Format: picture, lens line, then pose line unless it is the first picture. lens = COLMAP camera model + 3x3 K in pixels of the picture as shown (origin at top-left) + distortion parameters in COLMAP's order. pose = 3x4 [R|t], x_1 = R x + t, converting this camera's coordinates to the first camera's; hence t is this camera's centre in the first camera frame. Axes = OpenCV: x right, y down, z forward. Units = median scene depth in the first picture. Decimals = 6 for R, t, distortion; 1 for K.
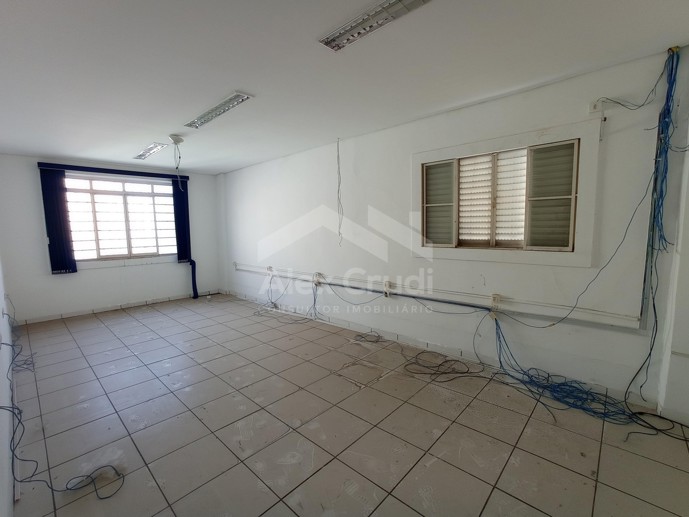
lens RADIAL K [[305.7, 0, 346.5], [0, 305.7, 262.5], [0, 0, 1]] dist [-0.029475, 0.012469]
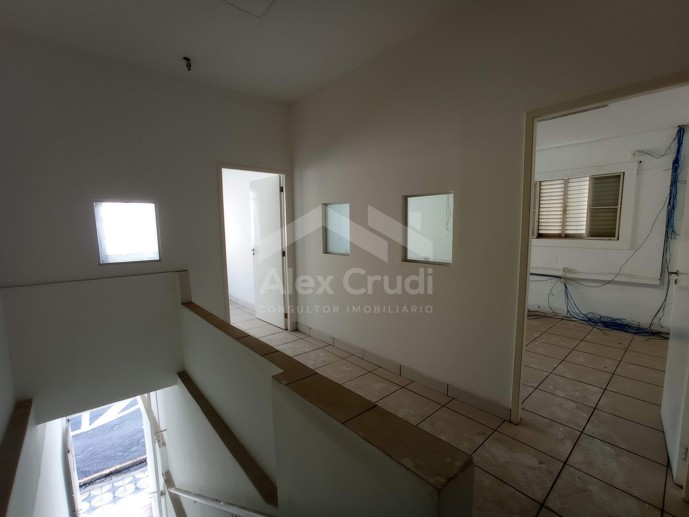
lens RADIAL K [[305.7, 0, 346.5], [0, 305.7, 262.5], [0, 0, 1]] dist [-0.029475, 0.012469]
pose [[0.995152, 0.019136, -0.096467, -0.534269], [-0.018887, 0.999816, 0.003495, 0.102240], [0.096516, -0.001656, 0.995330, -0.735806]]
